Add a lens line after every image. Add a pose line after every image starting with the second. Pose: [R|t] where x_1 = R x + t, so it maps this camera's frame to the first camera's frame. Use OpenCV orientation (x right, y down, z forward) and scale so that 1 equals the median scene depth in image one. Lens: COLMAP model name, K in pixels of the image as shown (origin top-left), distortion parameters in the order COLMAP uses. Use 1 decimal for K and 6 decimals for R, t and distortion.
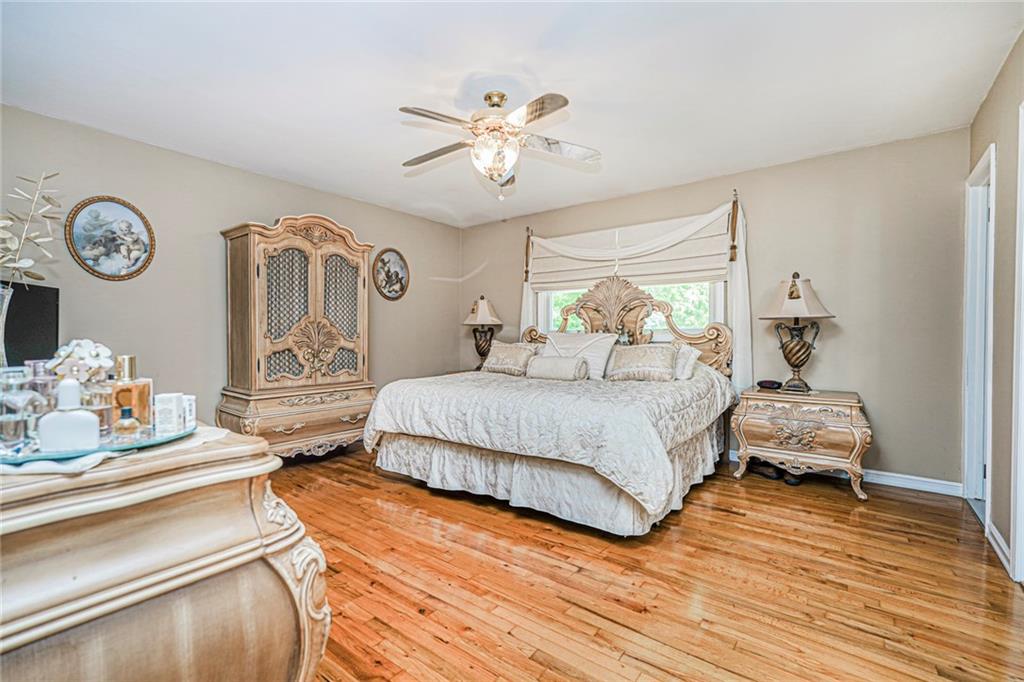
lens RADIAL K [[453.0, 0, 511.7], [0, 453.0, 338.1], [0, 0, 1]] dist [-0.005270, 0.006976]
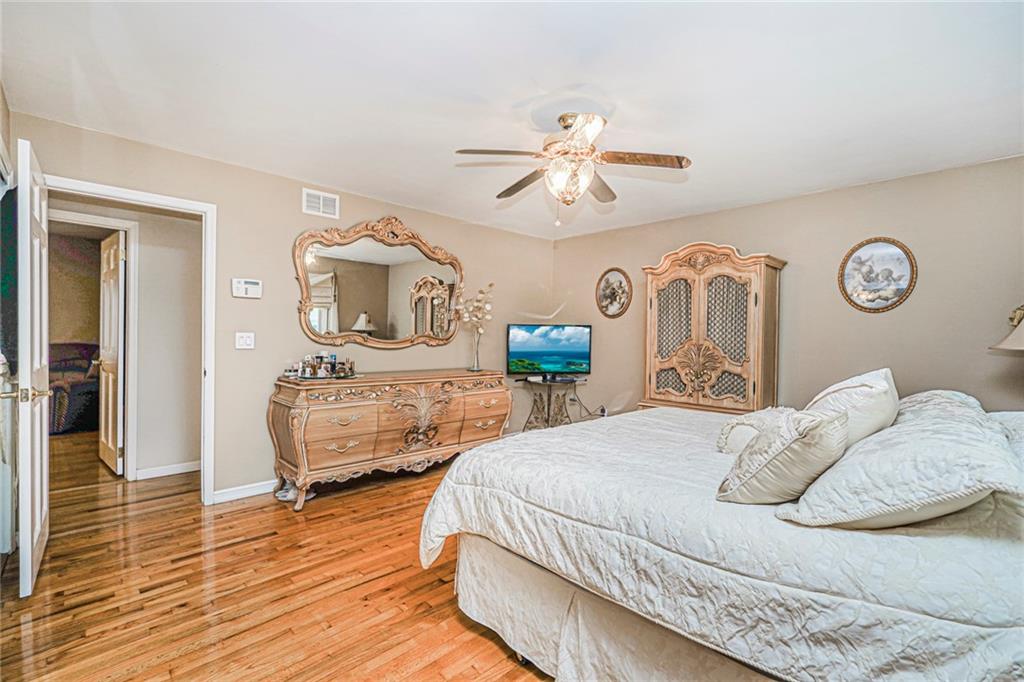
lens RADIAL K [[453.0, 0, 511.8], [0, 453.0, 340.6], [0, 0, 1]] dist [-0.005270, 0.006976]
pose [[-0.113500, 0.002010, -0.993536, 0.675642], [-0.025470, 0.999663, 0.004932, -0.039435], [0.993212, 0.025865, -0.113410, 0.710203]]
